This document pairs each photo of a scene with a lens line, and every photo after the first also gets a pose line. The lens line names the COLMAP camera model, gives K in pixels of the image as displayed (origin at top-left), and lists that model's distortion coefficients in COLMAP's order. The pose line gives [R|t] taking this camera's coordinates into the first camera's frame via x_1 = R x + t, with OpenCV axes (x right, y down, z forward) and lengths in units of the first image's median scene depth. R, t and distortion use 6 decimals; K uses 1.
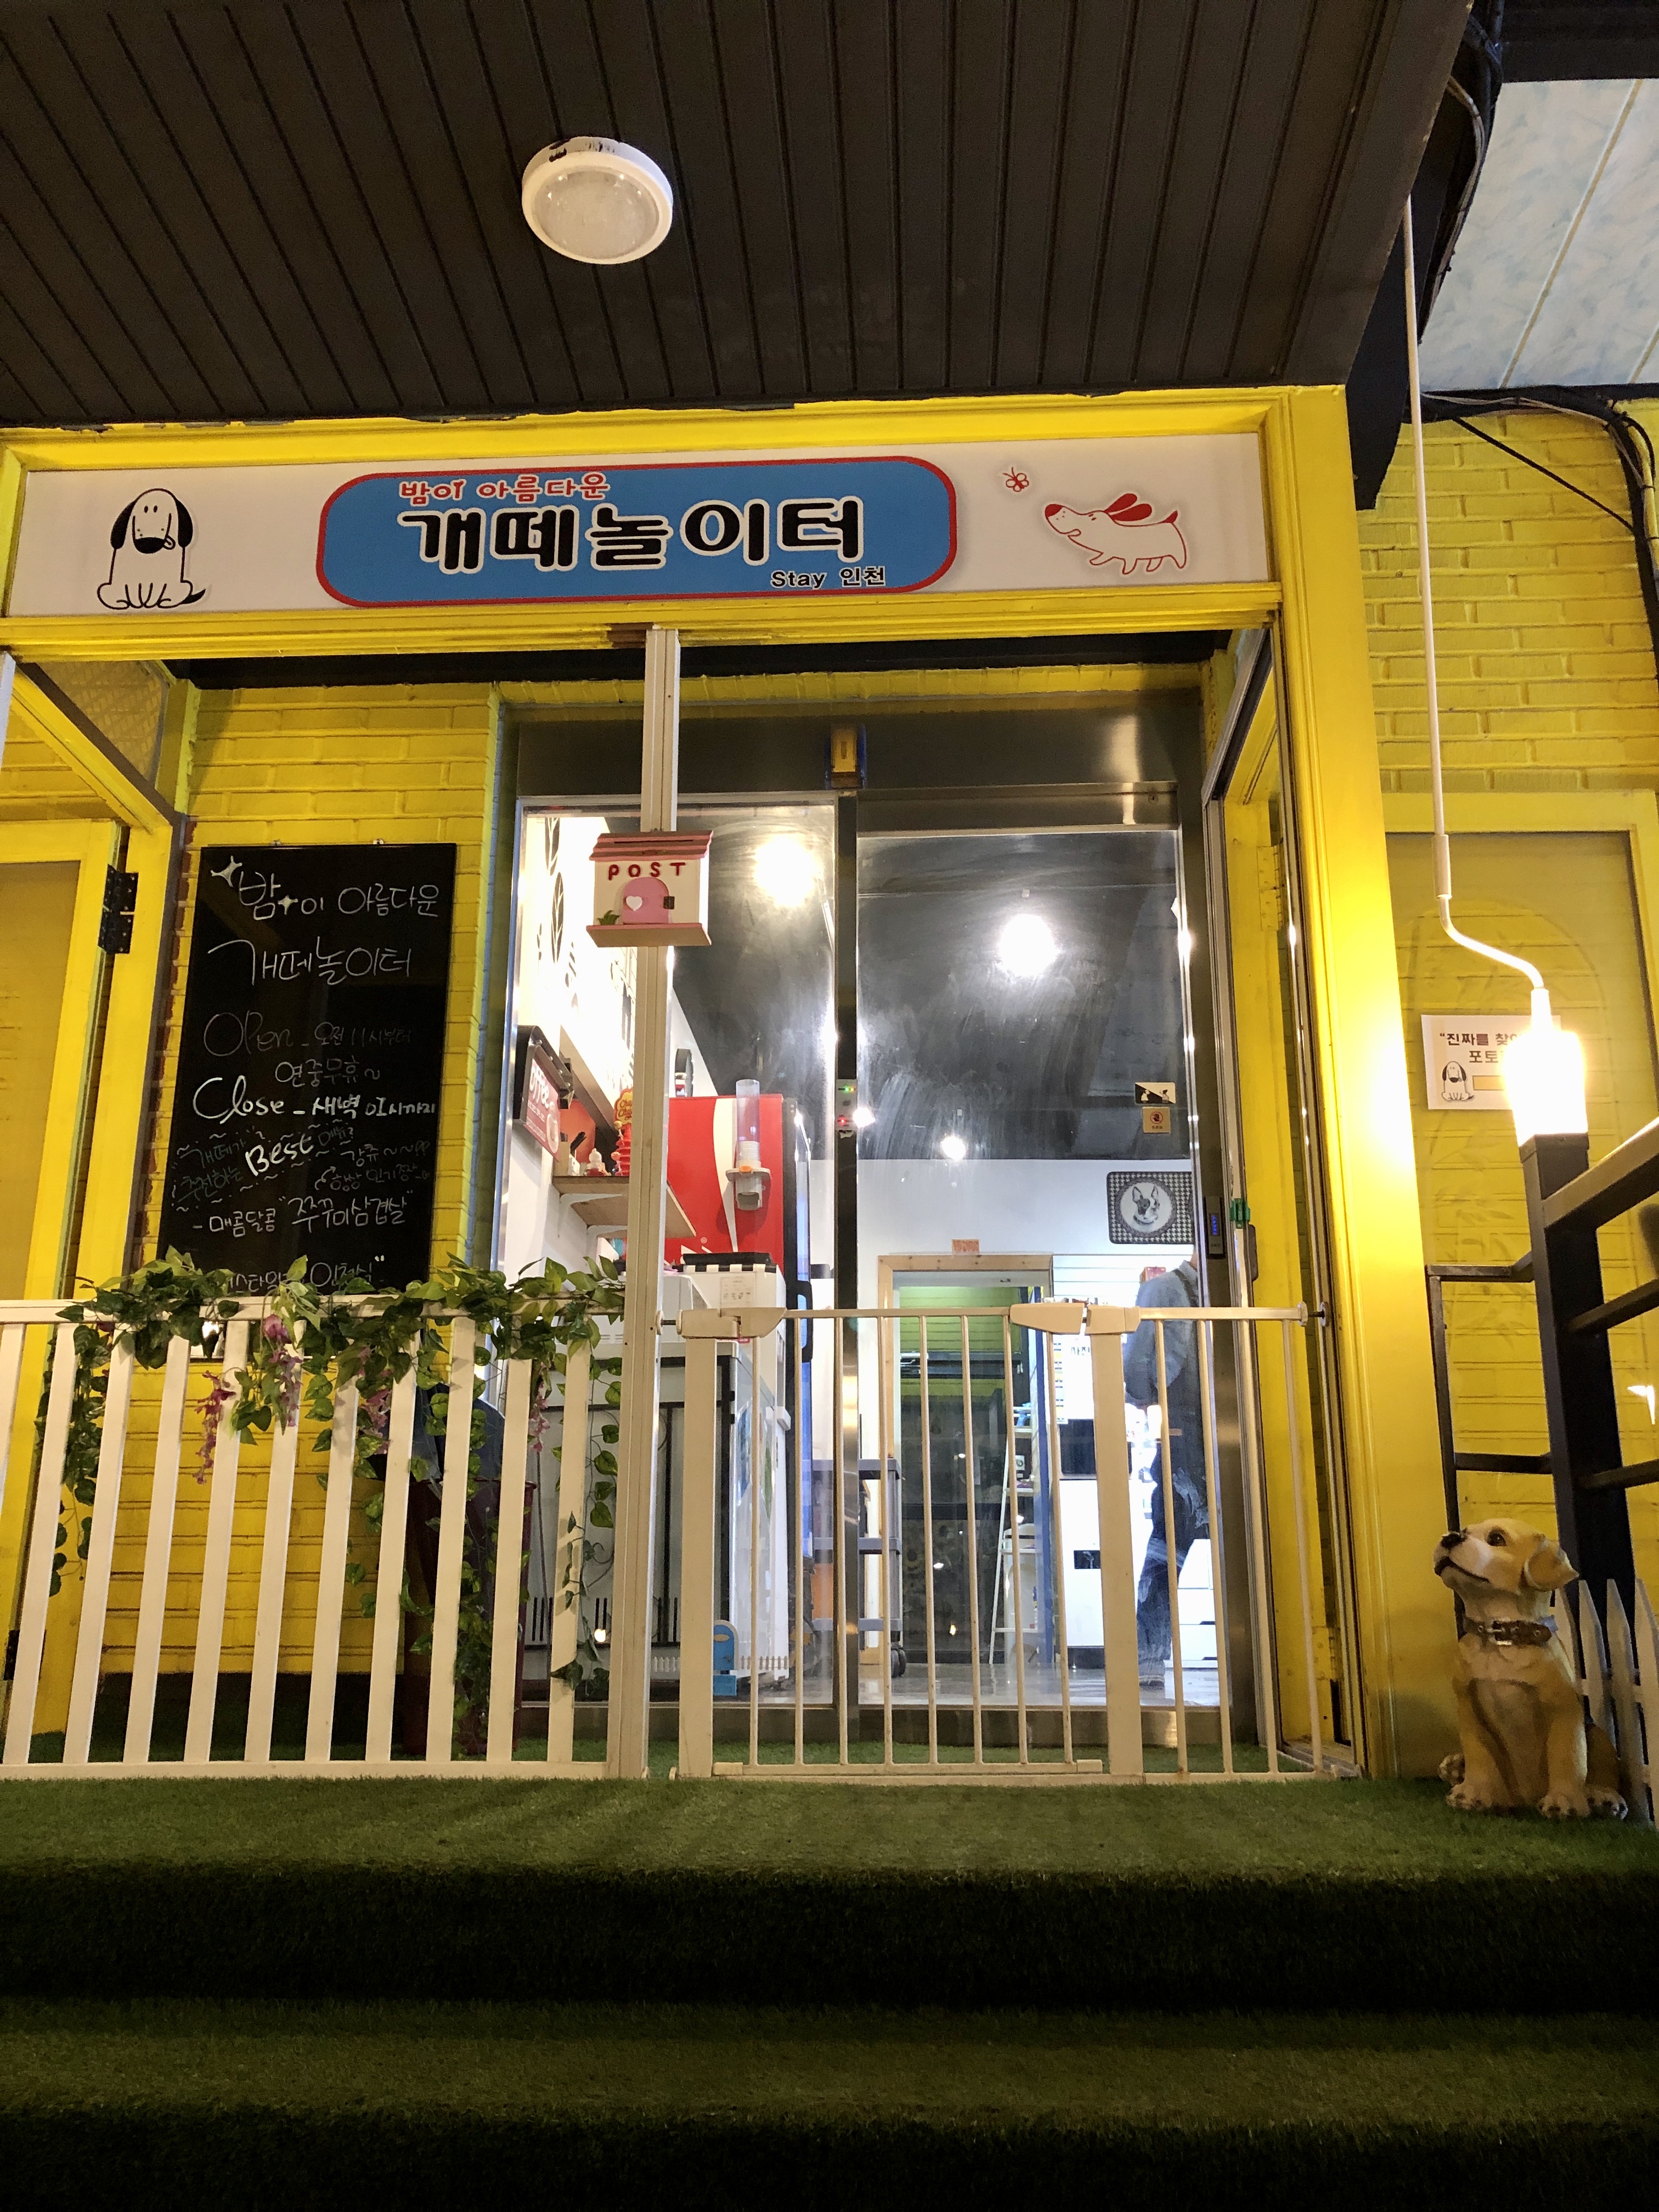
lens RADIAL K [[1813.1, 0, 827.8], [0, 1813.1, 1100.0], [0, 0, 1]] dist [0.035472, -0.039468]
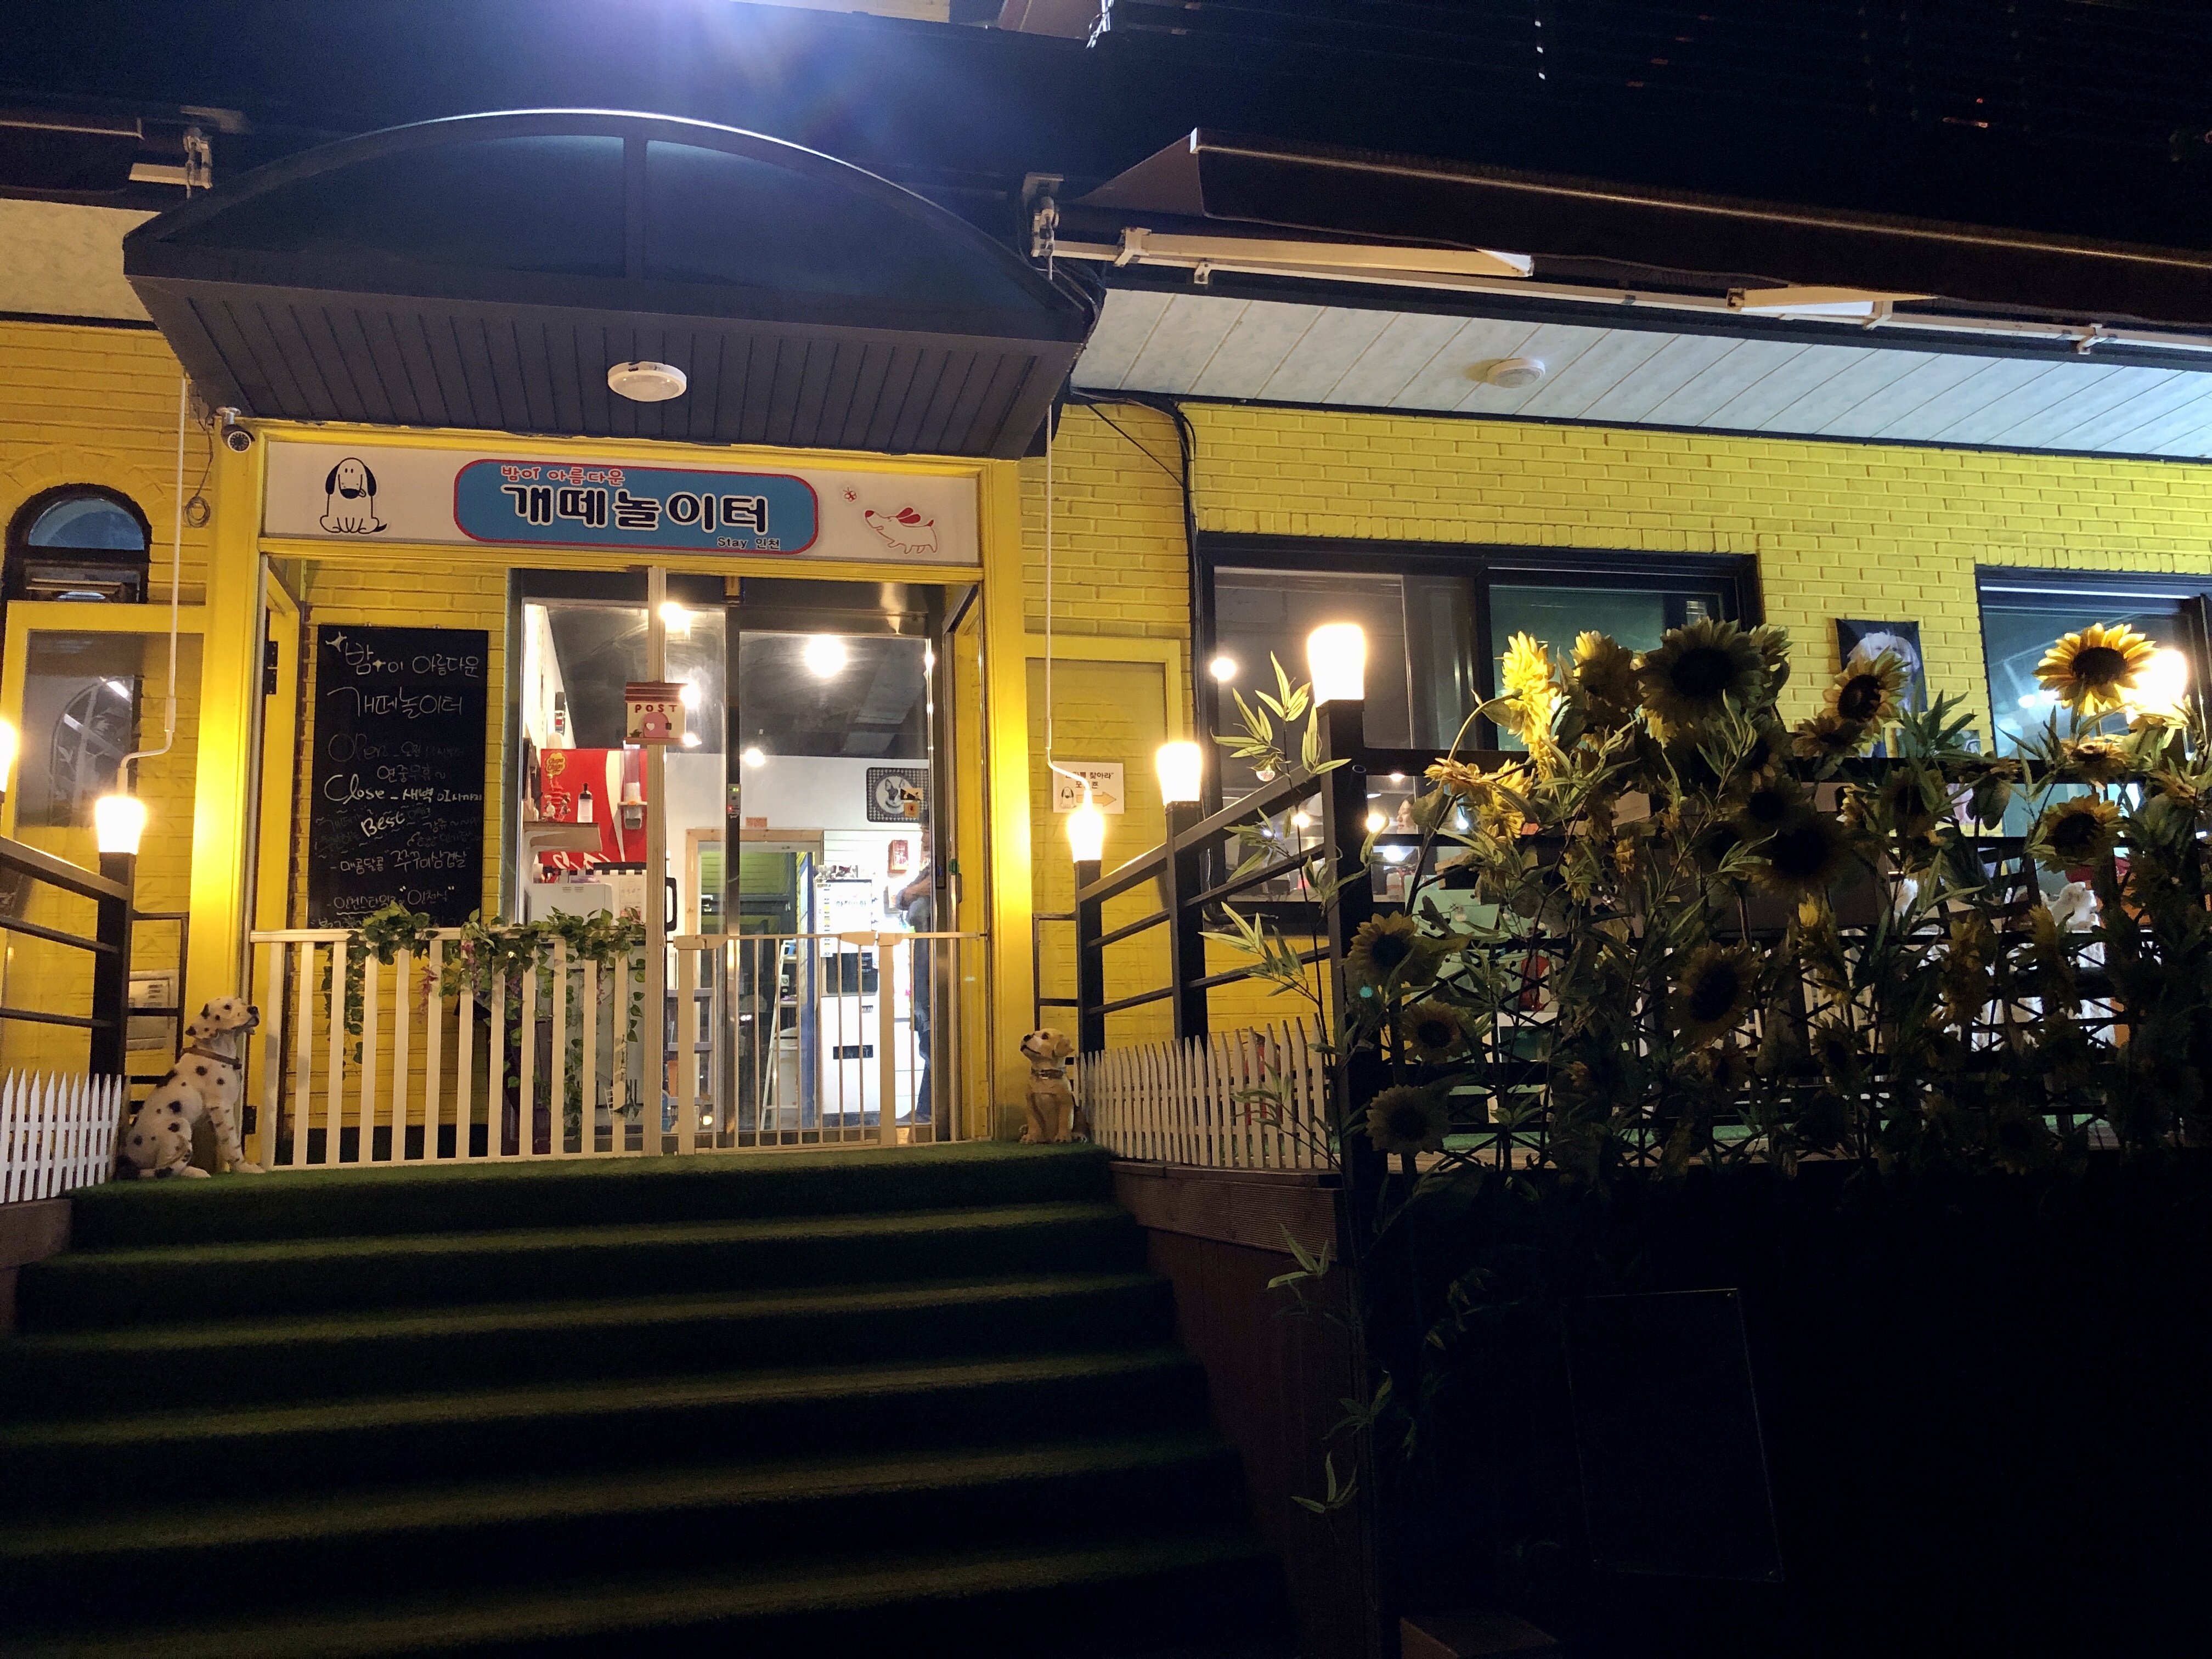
lens RADIAL K [[1813.1, 0, 1105.8], [0, 1813.1, 824.4], [0, 0, 1]] dist [0.035472, -0.039468]
pose [[0.956563, 0.012777, 0.291247, -0.173915], [-0.047292, 0.992607, 0.111779, -0.206822], [-0.287665, -0.120697, 0.950095, -0.845969]]
